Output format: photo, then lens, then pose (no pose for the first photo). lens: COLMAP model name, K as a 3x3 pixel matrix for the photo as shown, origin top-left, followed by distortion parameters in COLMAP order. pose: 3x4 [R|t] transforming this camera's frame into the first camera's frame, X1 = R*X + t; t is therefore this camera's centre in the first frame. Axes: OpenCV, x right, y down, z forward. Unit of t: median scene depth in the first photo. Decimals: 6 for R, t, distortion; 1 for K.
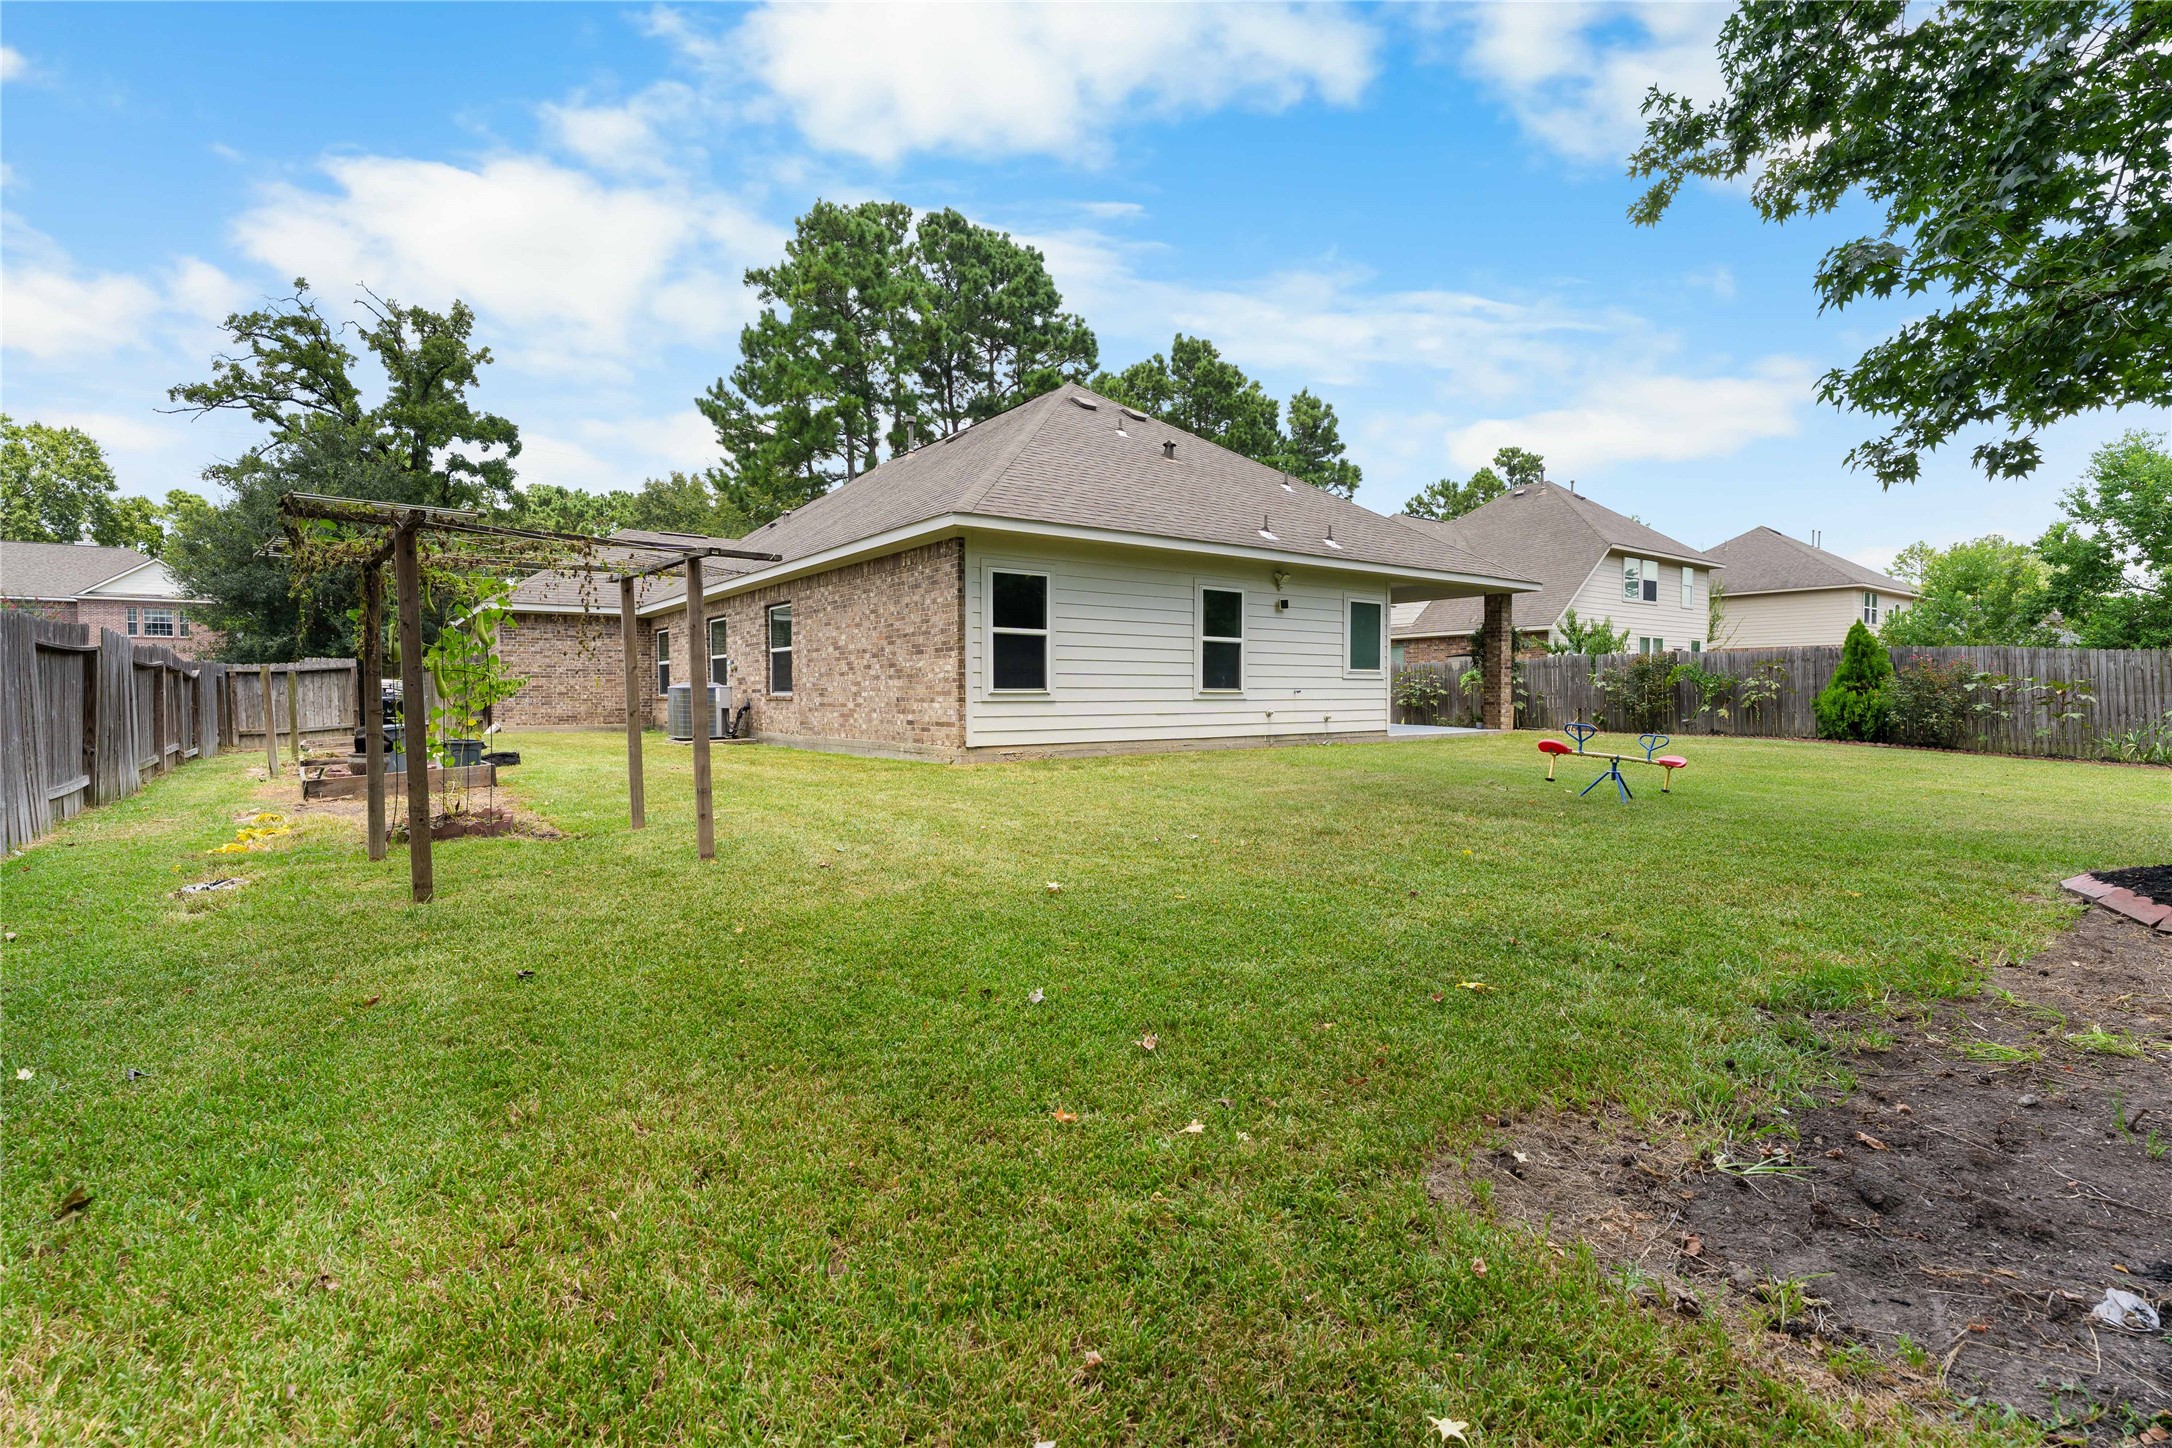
lens RADIAL K [[984.6, 0, 1055.2], [0, 984.6, 688.1], [0, 0, 1]] dist [-0.006121, -0.000584]
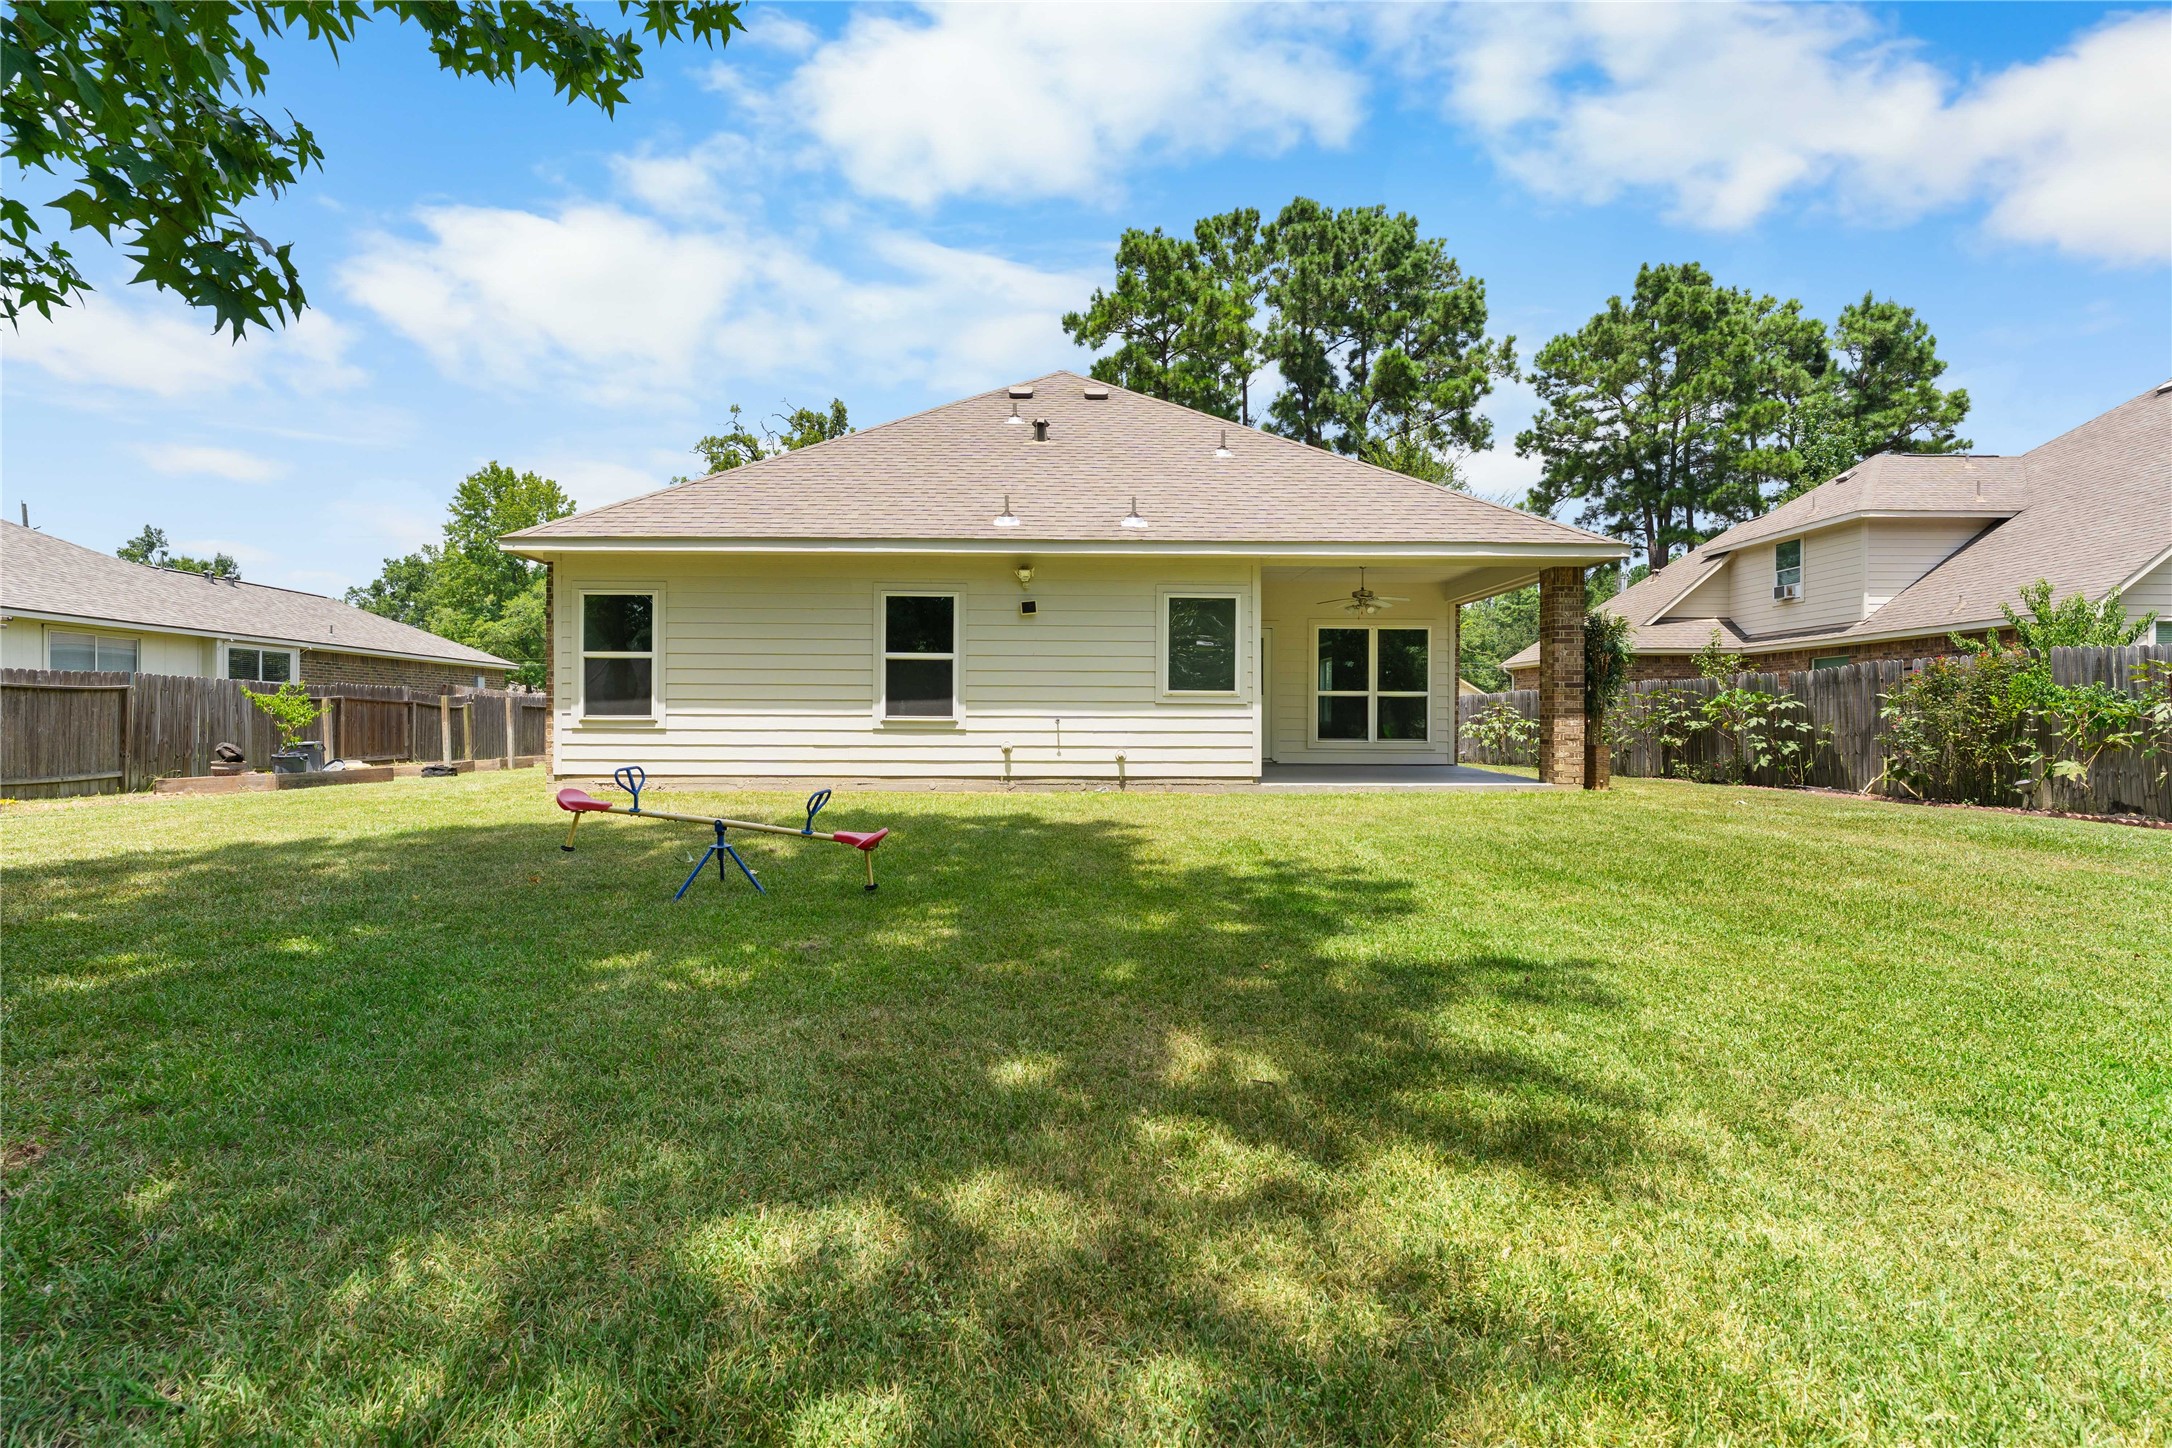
lens RADIAL K [[978.3, 0, 1095.5], [0, 978.3, 725.1], [0, 0, 1]] dist [-0.002303, -0.000165]
pose [[0.815702, 0.005308, -0.578448, 0.718466], [-0.004393, 0.999986, 0.002982, 0.004148], [0.578456, 0.000109, 0.815714, 0.404549]]
